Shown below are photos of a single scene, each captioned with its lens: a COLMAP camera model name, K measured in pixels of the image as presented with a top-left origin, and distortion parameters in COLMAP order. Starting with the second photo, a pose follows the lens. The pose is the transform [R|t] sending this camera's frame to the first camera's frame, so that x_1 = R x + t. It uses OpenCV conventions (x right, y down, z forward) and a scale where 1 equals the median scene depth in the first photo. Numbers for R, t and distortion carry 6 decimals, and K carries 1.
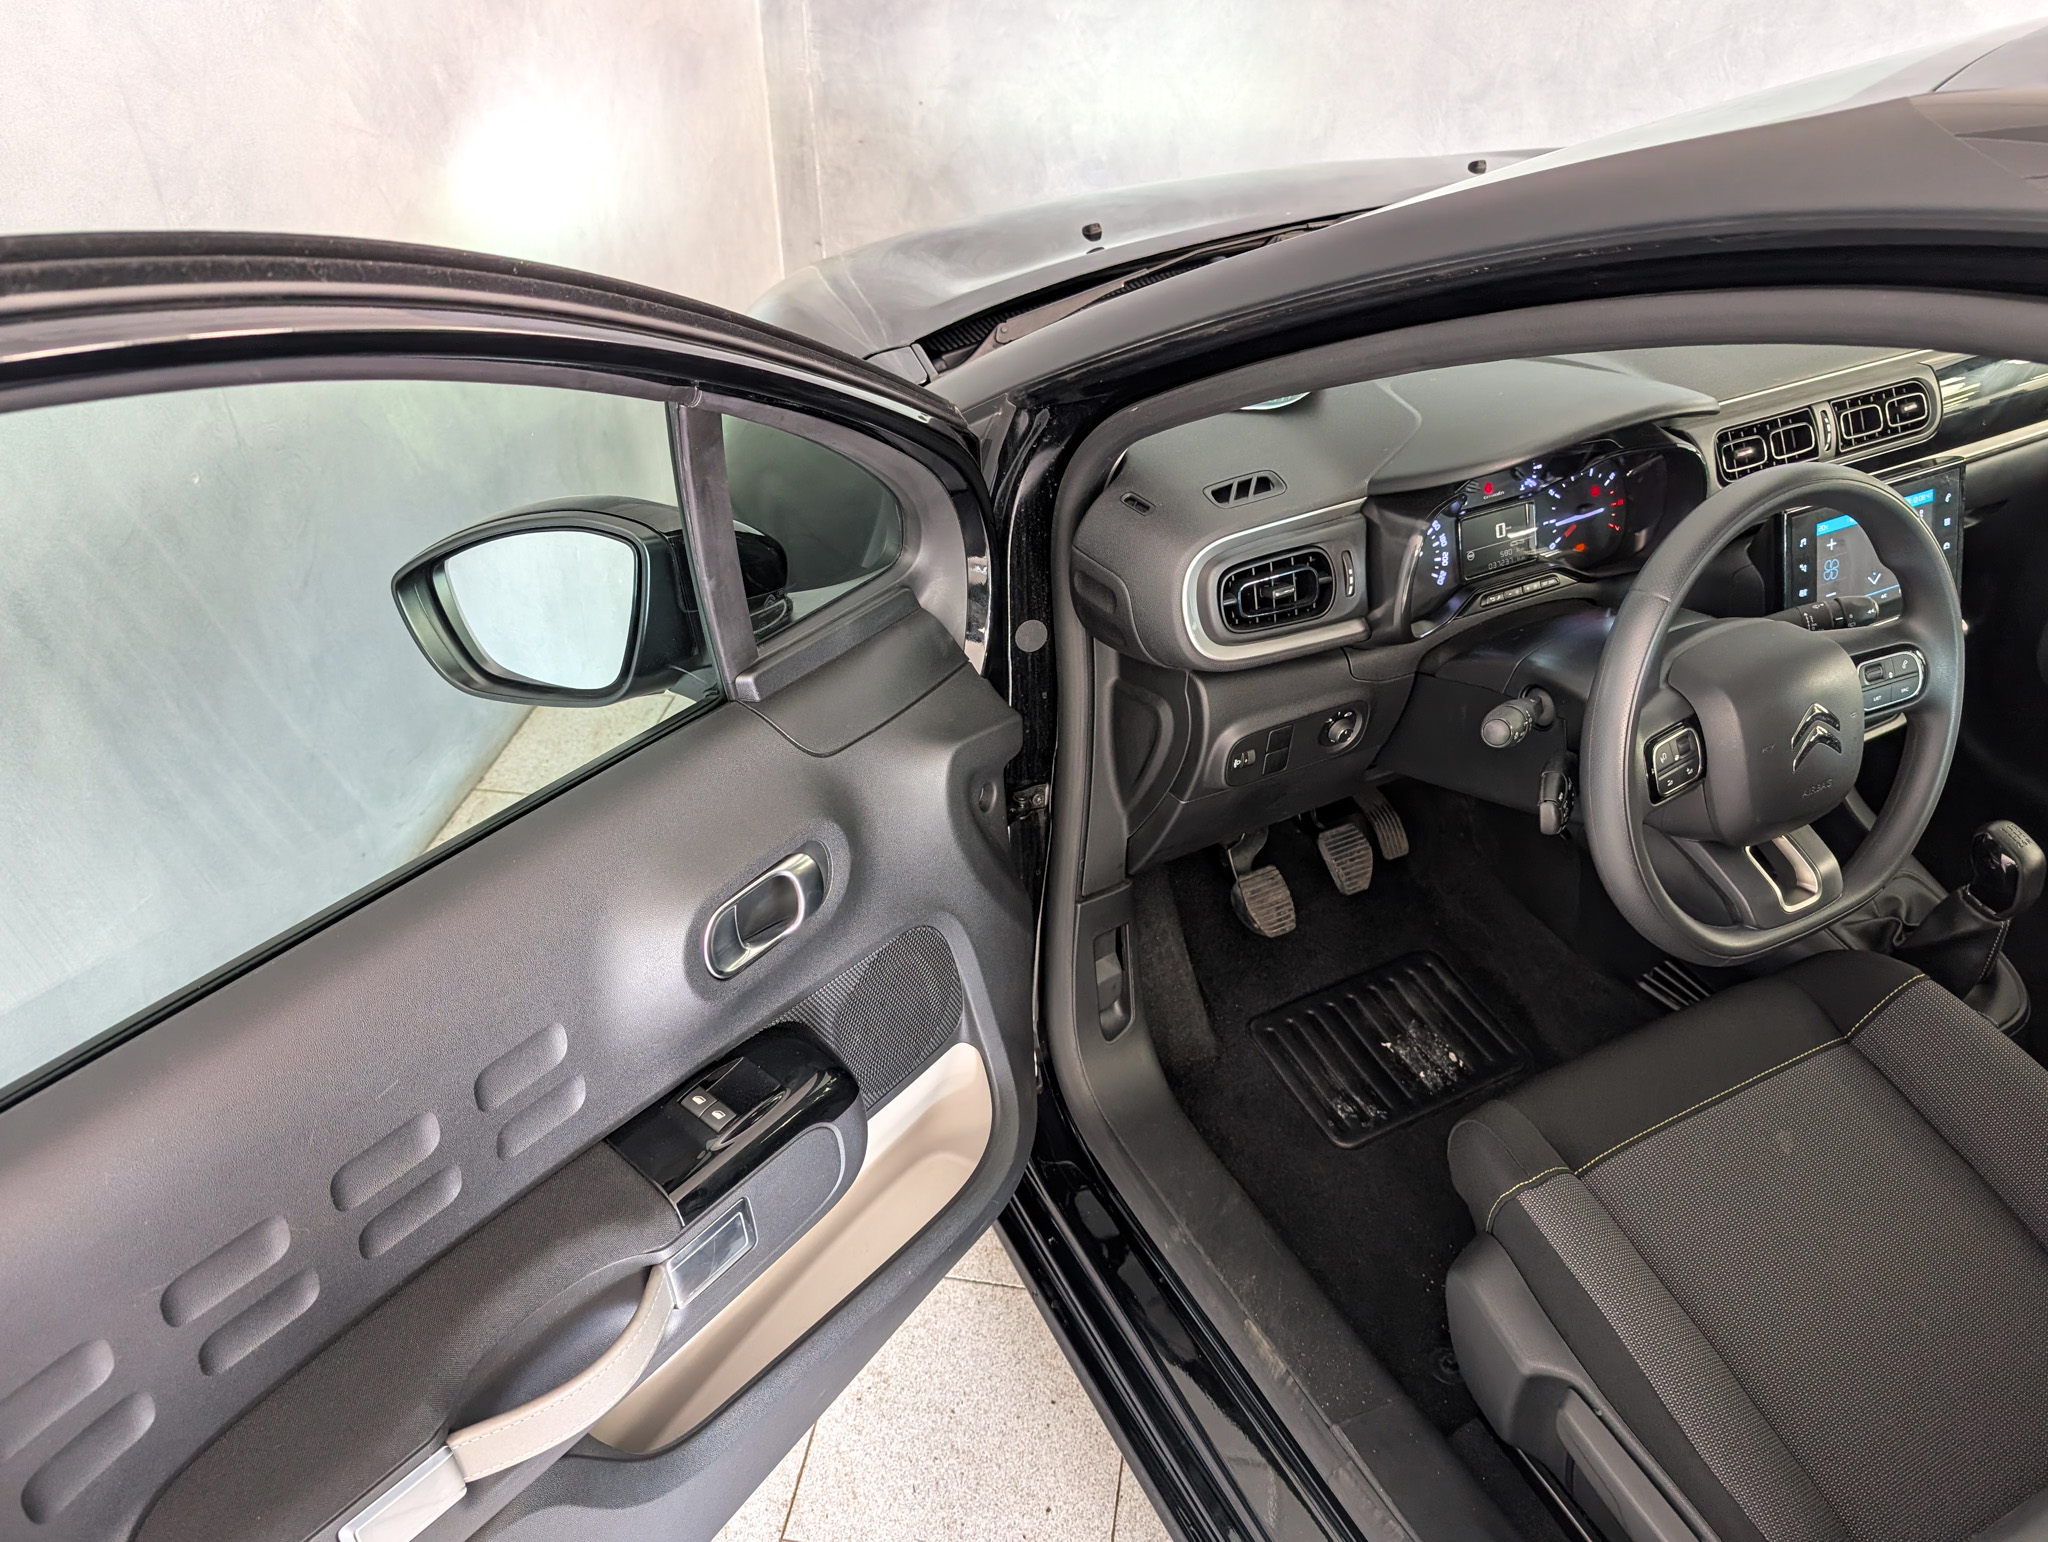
lens RADIAL K [[1519.2, 0, 1019.4], [0, 1519.2, 744.8], [0, 0, 1]] dist [0.048018, -0.058328]
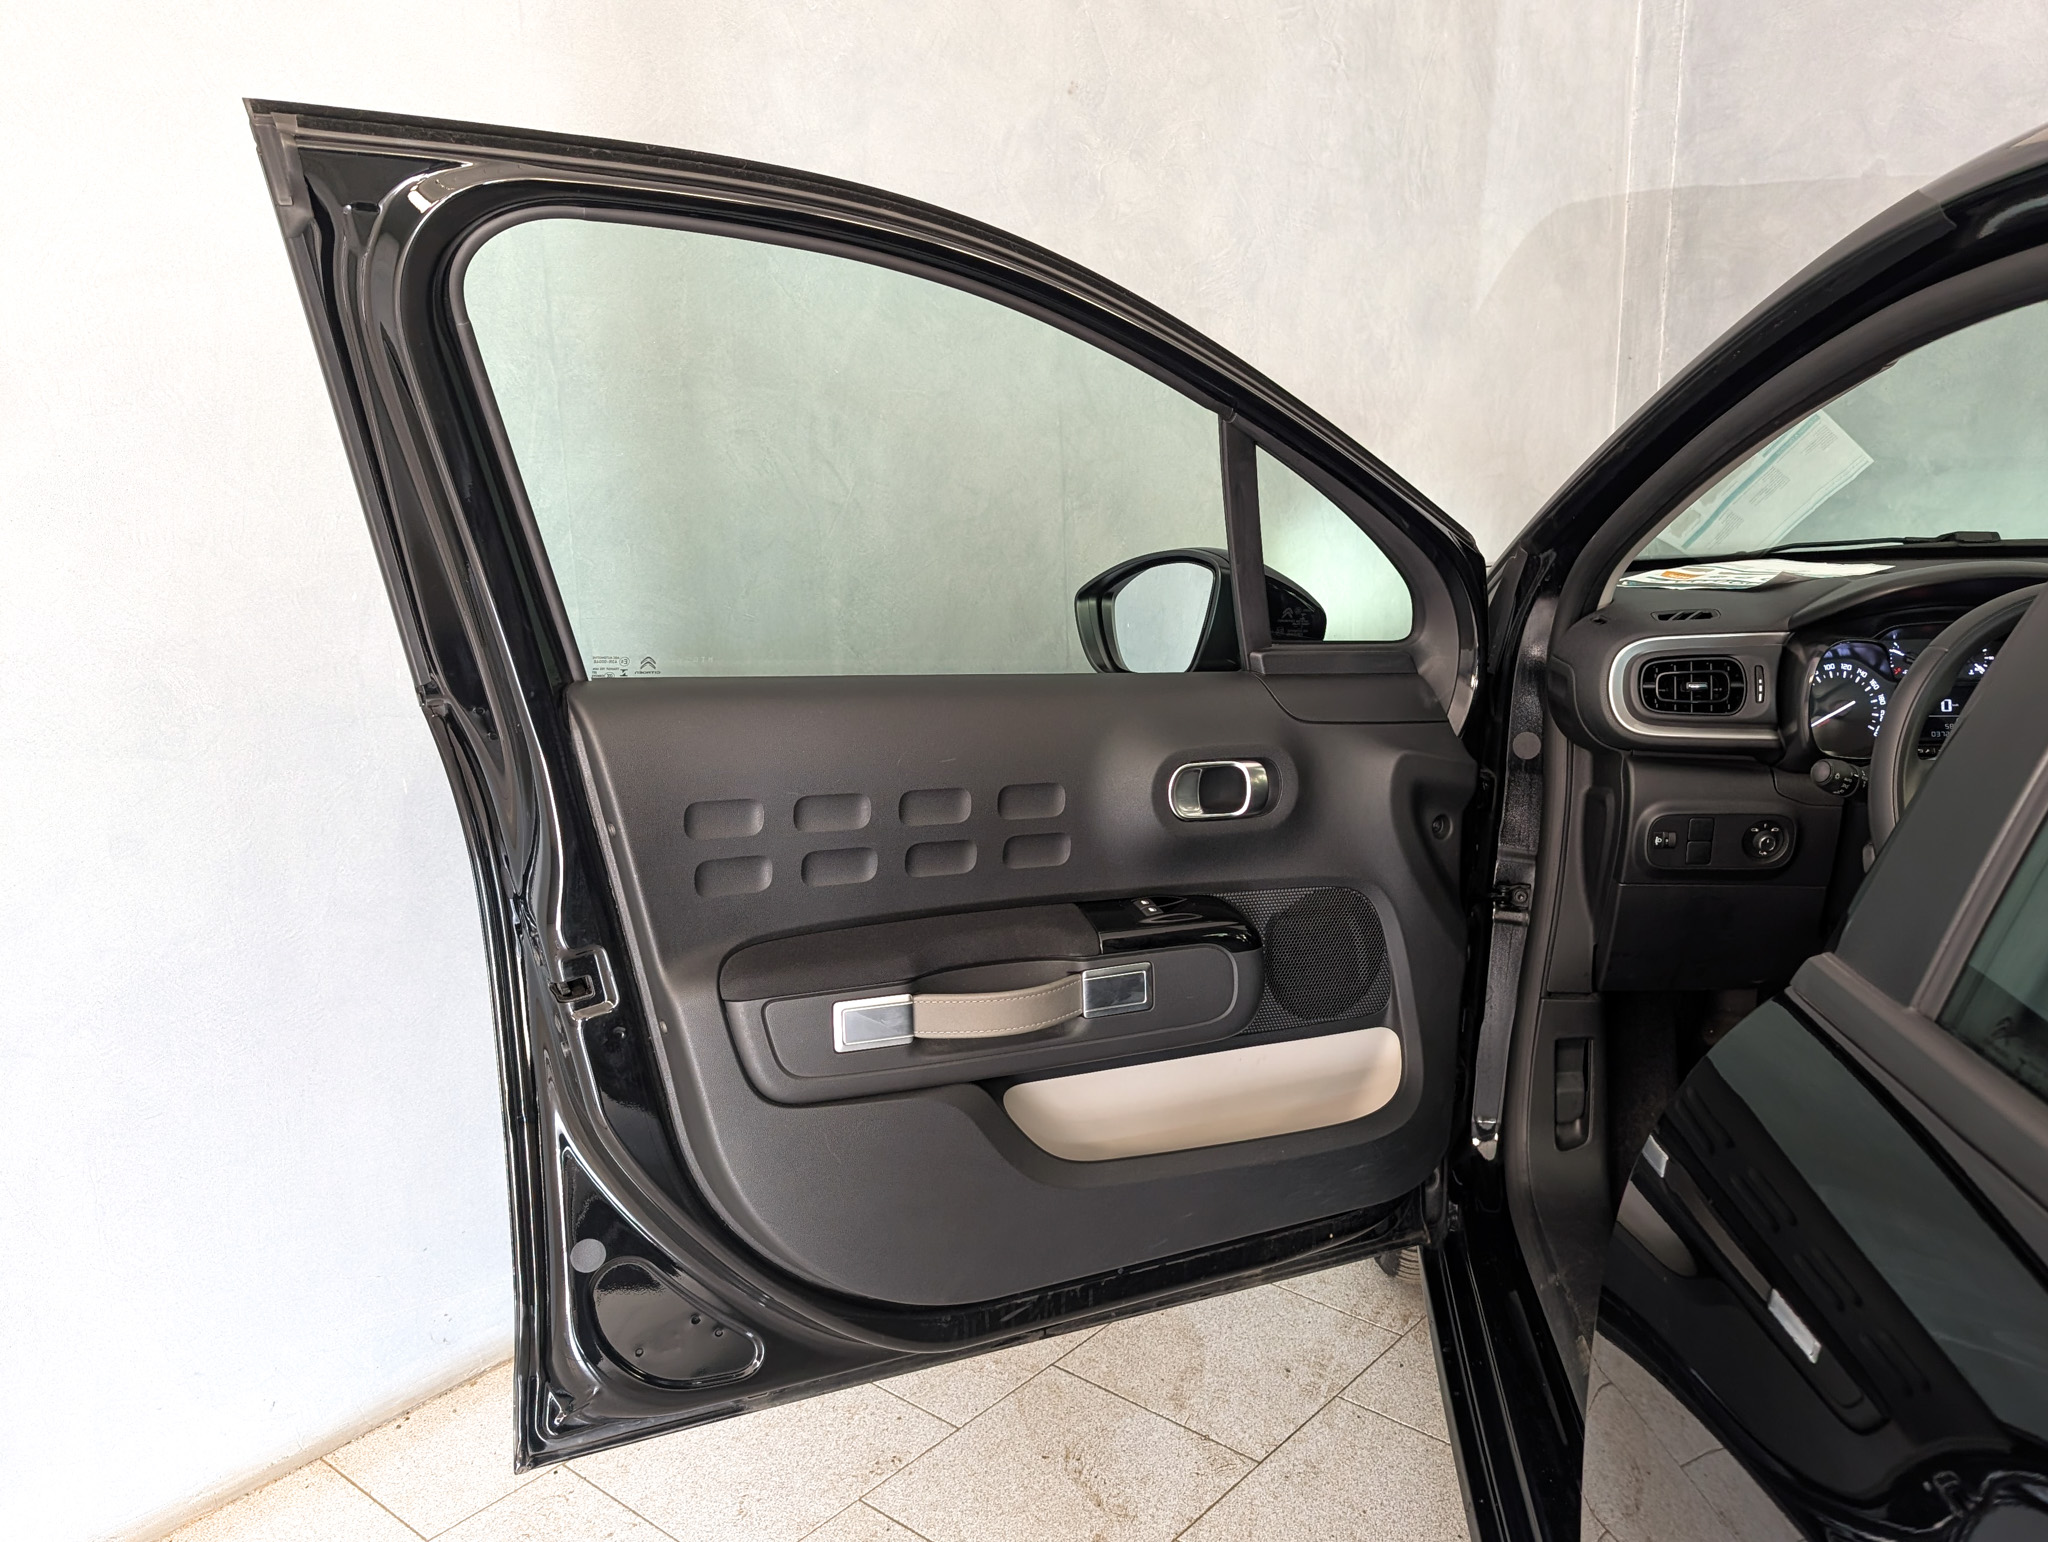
lens RADIAL K [[1703.5, 0, 1200.3], [0, 1703.5, 807.9], [0, 0, 1]] dist [0.004394, -0.004612]
pose [[0.888218, 0.122148, -0.442886, 0.400899], [-0.263802, 0.924845, -0.273988, 0.434652], [0.376134, 0.360196, 0.853688, -0.275397]]
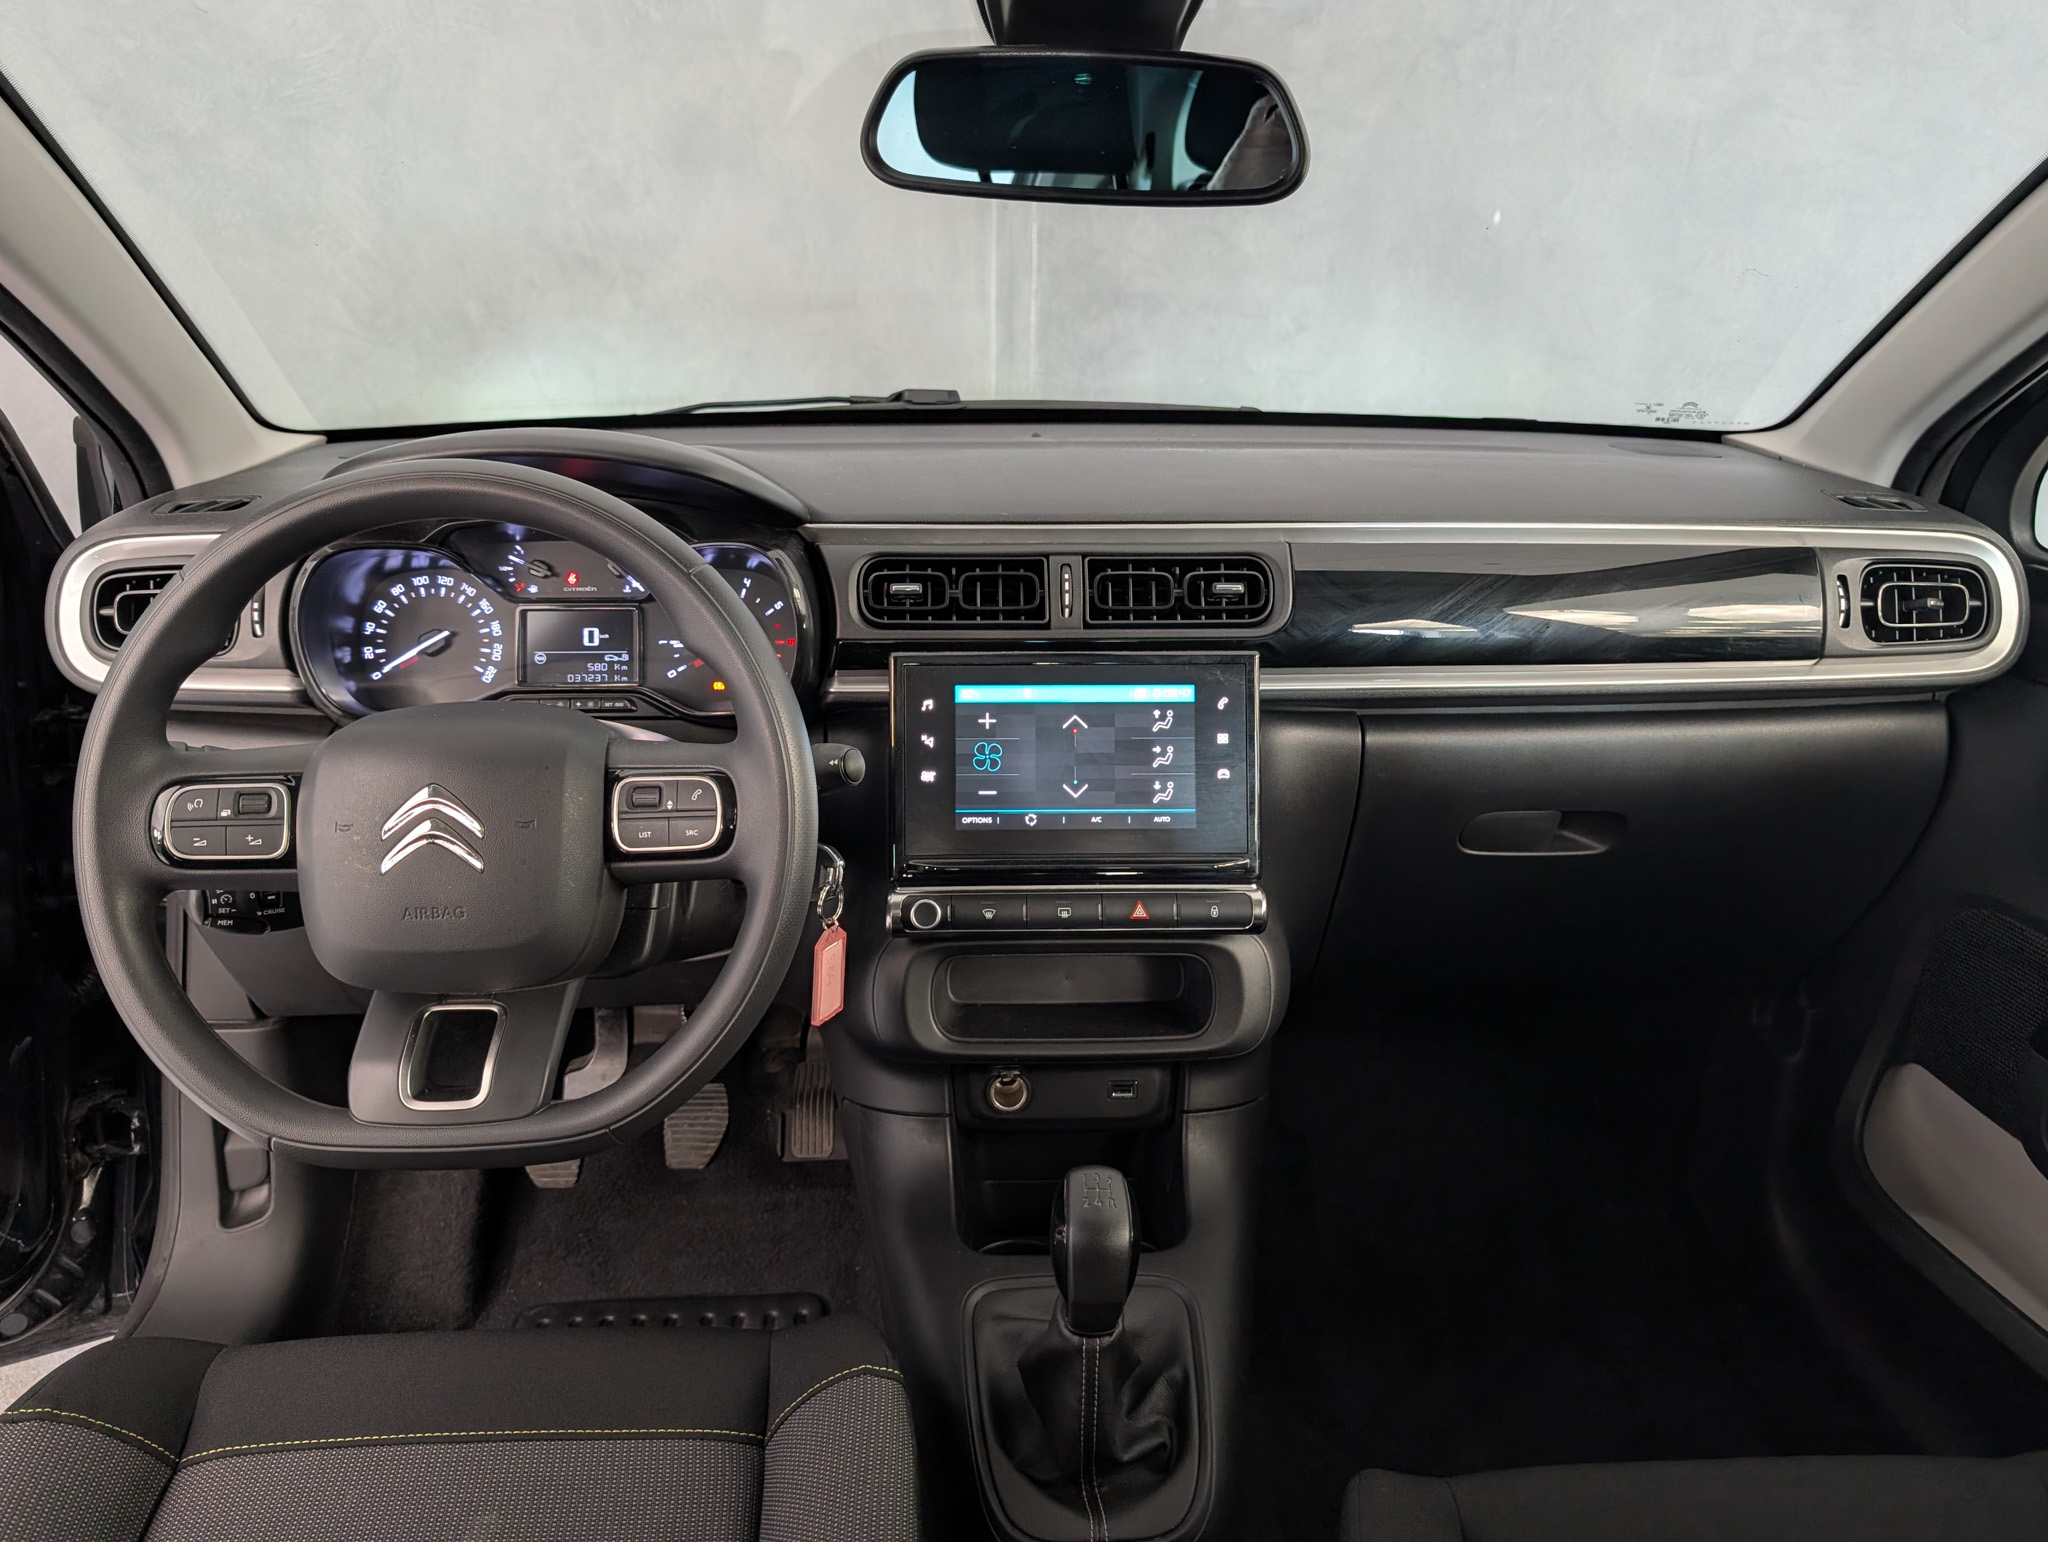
lens RADIAL K [[1519.2, 0, 1019.4], [0, 1519.2, 744.8], [0, 0, 1]] dist [0.048018, -0.058328]
pose [[0.910640, 0.145752, -0.386640, 0.848681], [-0.247318, 0.941861, -0.227446, 0.039021], [0.331010, 0.302745, 0.893744, 0.387242]]
